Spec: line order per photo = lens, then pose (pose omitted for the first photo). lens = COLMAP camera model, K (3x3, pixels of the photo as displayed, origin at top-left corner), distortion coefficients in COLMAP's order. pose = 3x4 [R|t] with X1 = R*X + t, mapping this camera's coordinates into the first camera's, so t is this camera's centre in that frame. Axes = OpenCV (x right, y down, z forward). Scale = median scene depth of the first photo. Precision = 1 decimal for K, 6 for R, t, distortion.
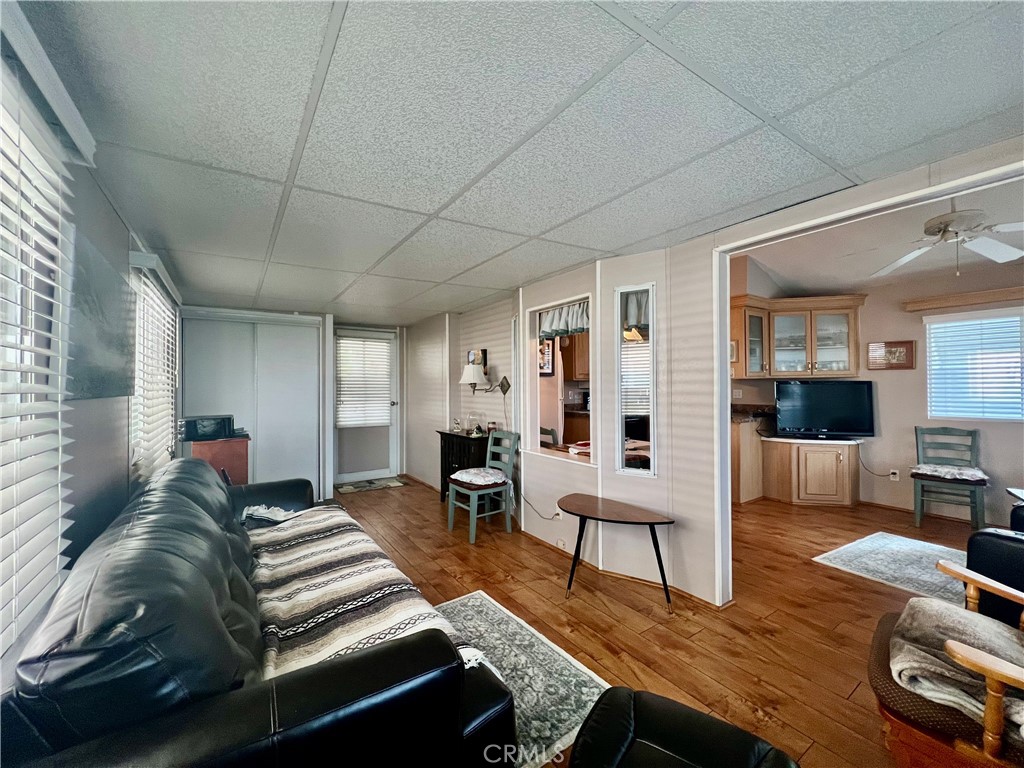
lens RADIAL K [[411.1, 0, 507.8], [0, 411.1, 383.0], [0, 0, 1]] dist [-0.005383, 0.001443]
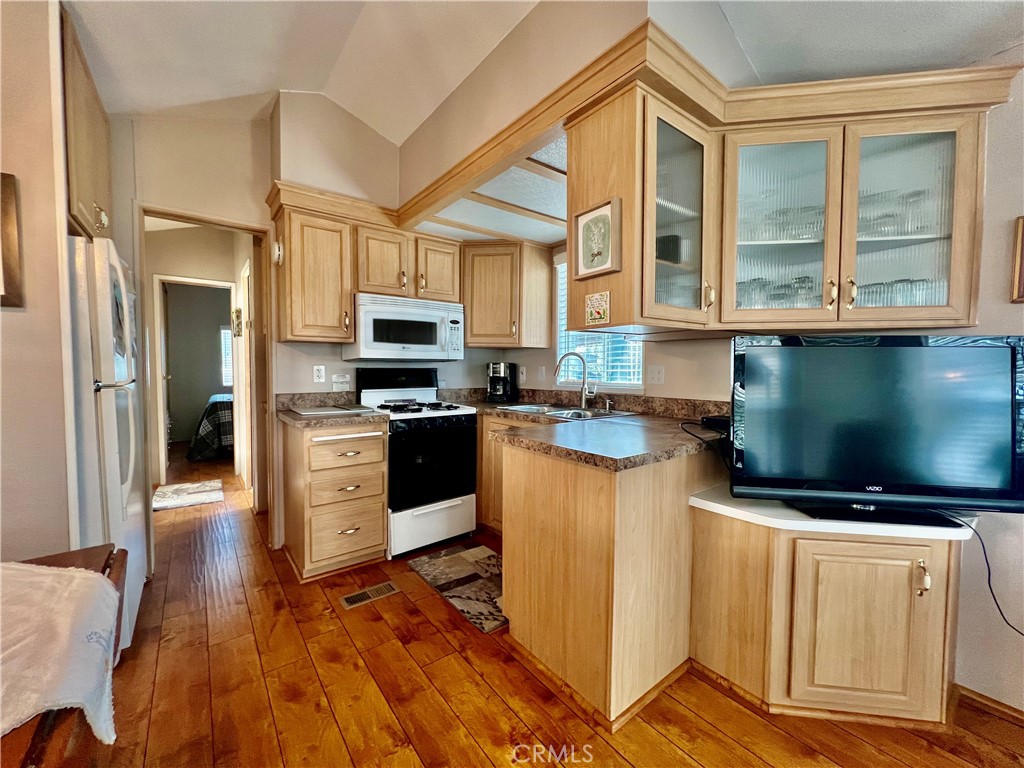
lens RADIAL K [[411.1, 0, 509.7], [0, 411.1, 383.3], [0, 0, 1]] dist [-0.005383, 0.001443]
pose [[0.997863, 0.007709, 0.064877, 0.479175], [-0.010839, 0.998786, 0.048044, 0.020567], [-0.064428, -0.048644, 0.996736, 0.722607]]
